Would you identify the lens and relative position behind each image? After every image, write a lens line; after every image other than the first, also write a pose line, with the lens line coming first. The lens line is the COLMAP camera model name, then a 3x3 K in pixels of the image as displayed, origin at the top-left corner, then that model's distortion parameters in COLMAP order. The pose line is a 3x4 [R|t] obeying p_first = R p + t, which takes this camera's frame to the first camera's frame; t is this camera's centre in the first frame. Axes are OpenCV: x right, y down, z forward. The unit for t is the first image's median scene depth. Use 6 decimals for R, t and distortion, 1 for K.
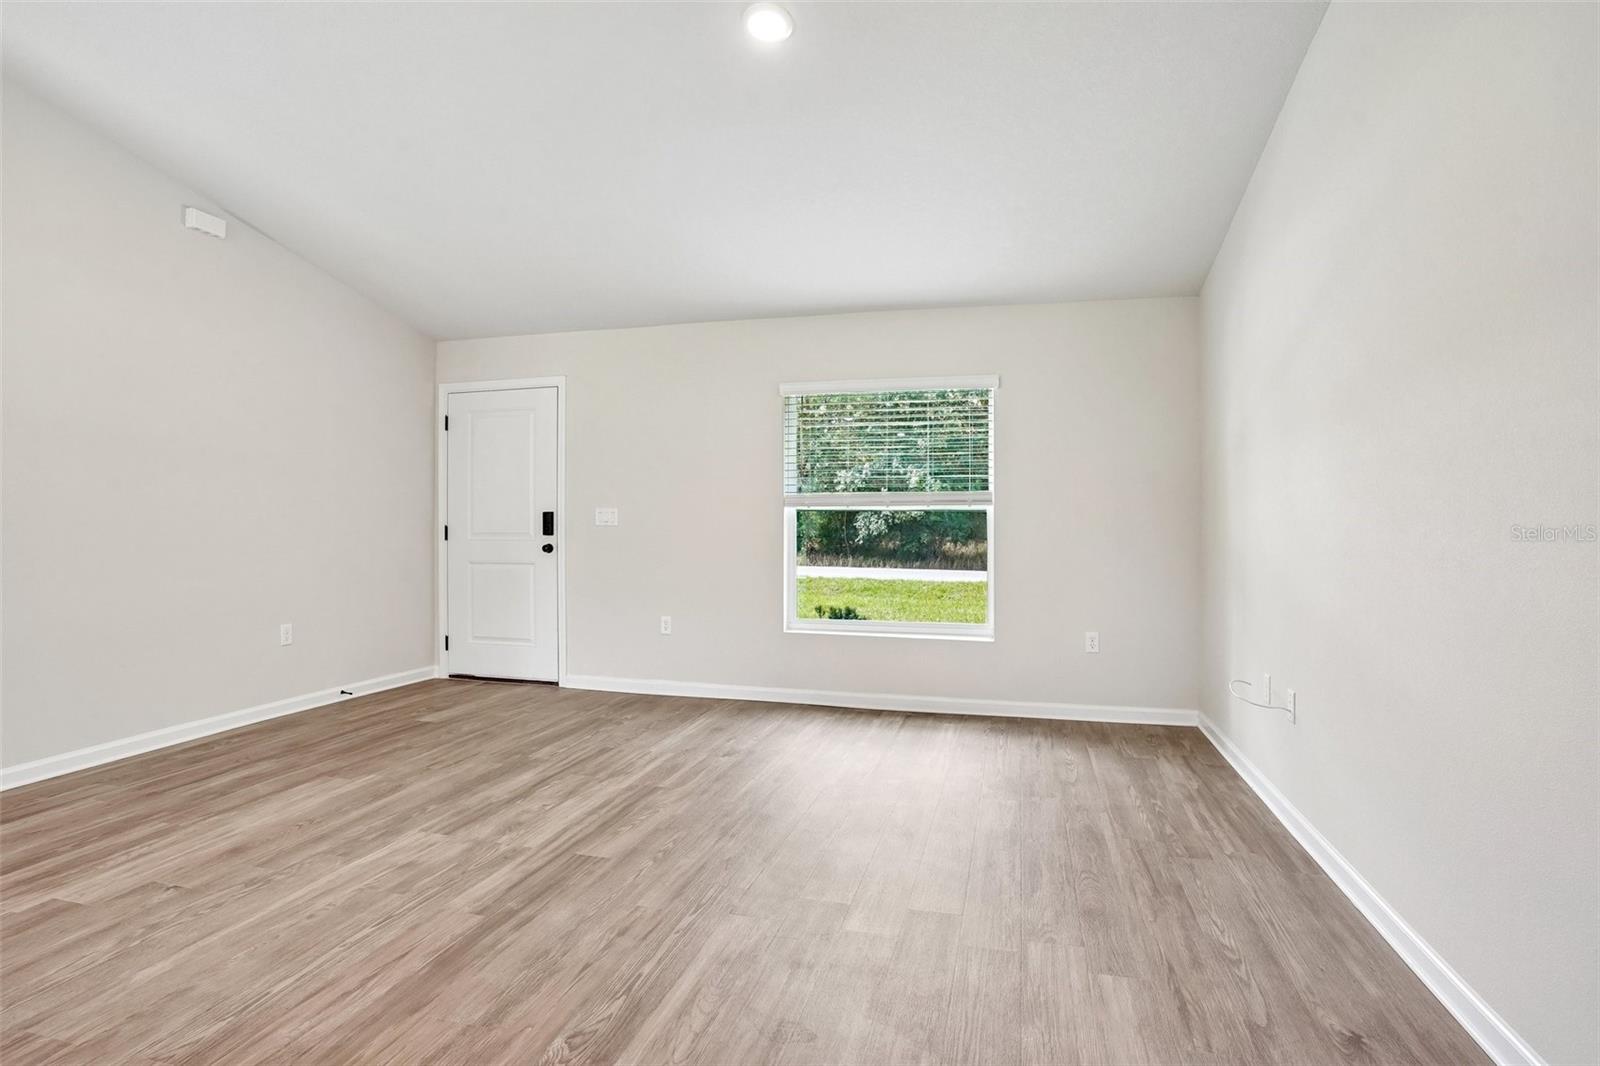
lens RADIAL K [[804.0, 0, 800.9], [0, 804.0, 529.6], [0, 0, 1]] dist [-0.069393, 0.028780]
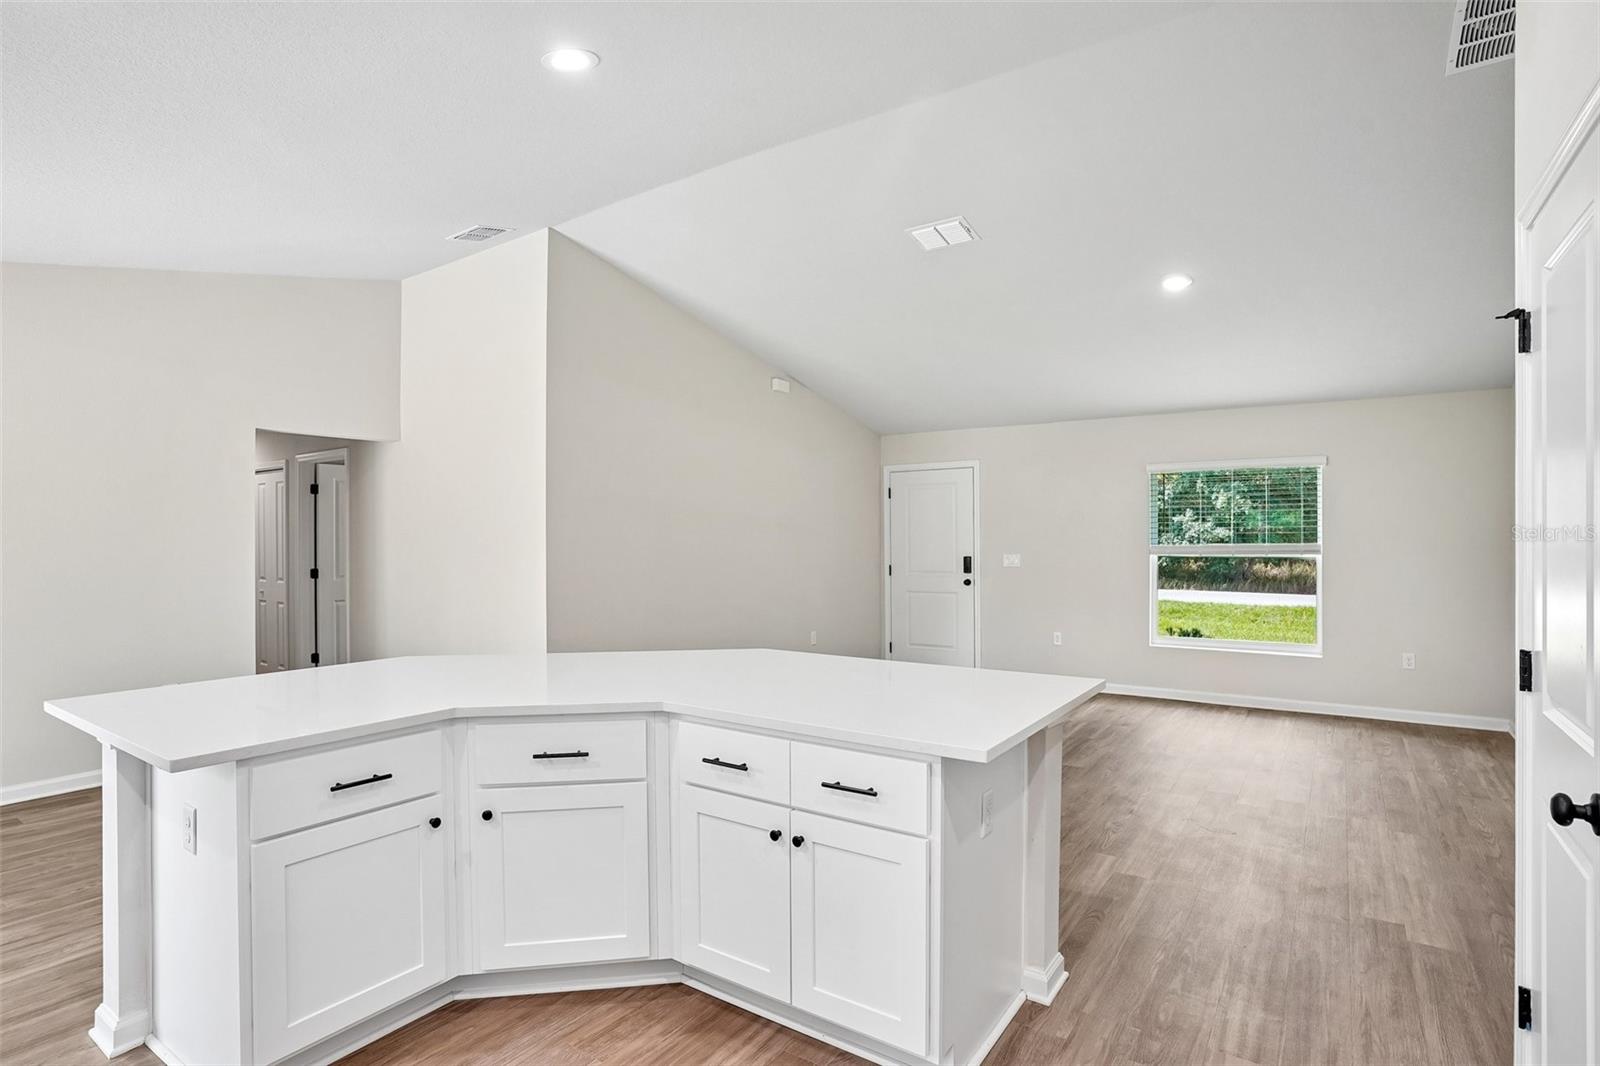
lens RADIAL K [[787.6, 0, 806.2], [0, 787.6, 547.0], [0, 0, 1]] dist [-0.081578, 0.038096]
pose [[0.940968, -0.003880, -0.338472, -0.135891], [0.003617, 0.999992, -0.001407, -0.045347], [0.338475, 0.000100, 0.940975, -0.485512]]
